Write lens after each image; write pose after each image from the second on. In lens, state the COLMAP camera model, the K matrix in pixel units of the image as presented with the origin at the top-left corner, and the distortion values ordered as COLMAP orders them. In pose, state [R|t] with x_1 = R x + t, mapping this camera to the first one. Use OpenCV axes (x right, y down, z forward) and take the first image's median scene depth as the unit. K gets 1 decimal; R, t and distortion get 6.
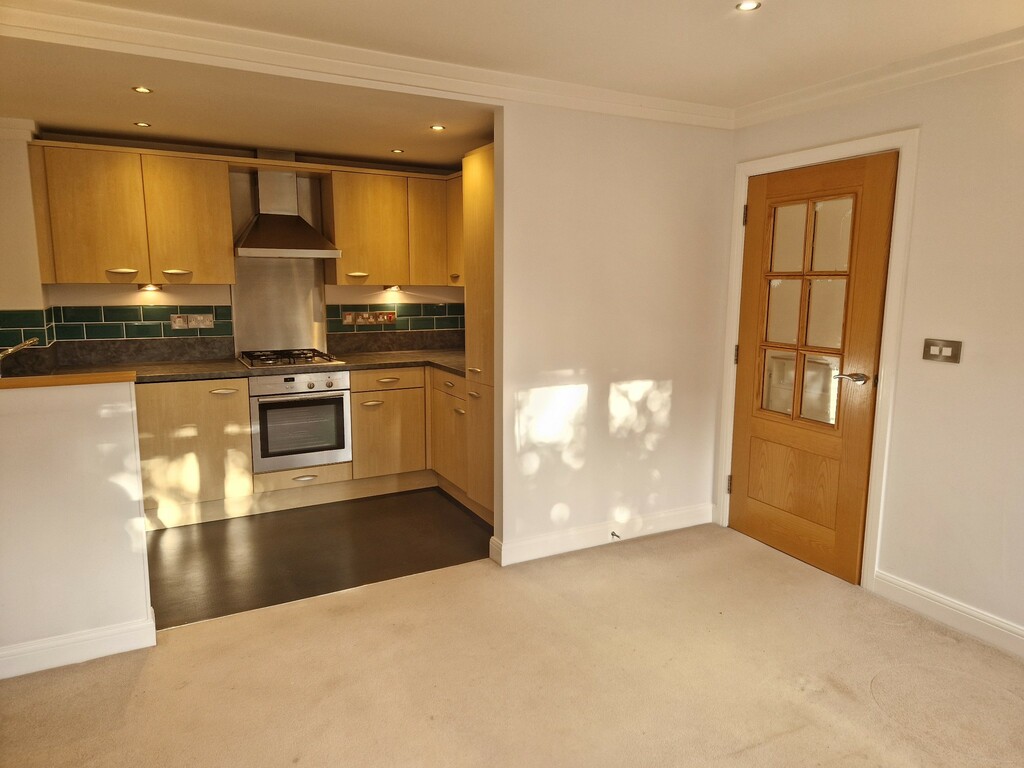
lens RADIAL K [[676.2, 0, 517.7], [0, 676.2, 379.5], [0, 0, 1]] dist [0.079766, -0.064446]
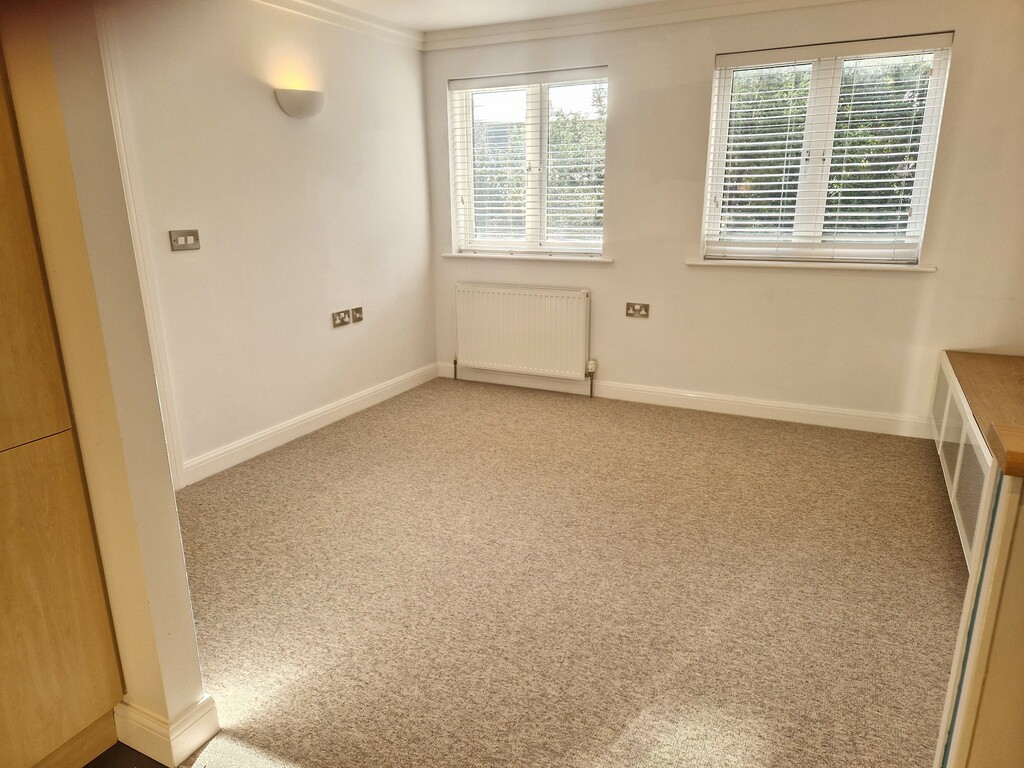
lens RADIAL K [[676.2, 0, 509.6], [0, 676.2, 387.0], [0, 0, 1]] dist [0.079766, -0.064446]
pose [[-0.569159, -0.227284, 0.790190, -0.411740], [0.125202, 0.925872, 0.356491, -0.103357], [-0.812639, 0.301833, -0.498512, 0.816023]]
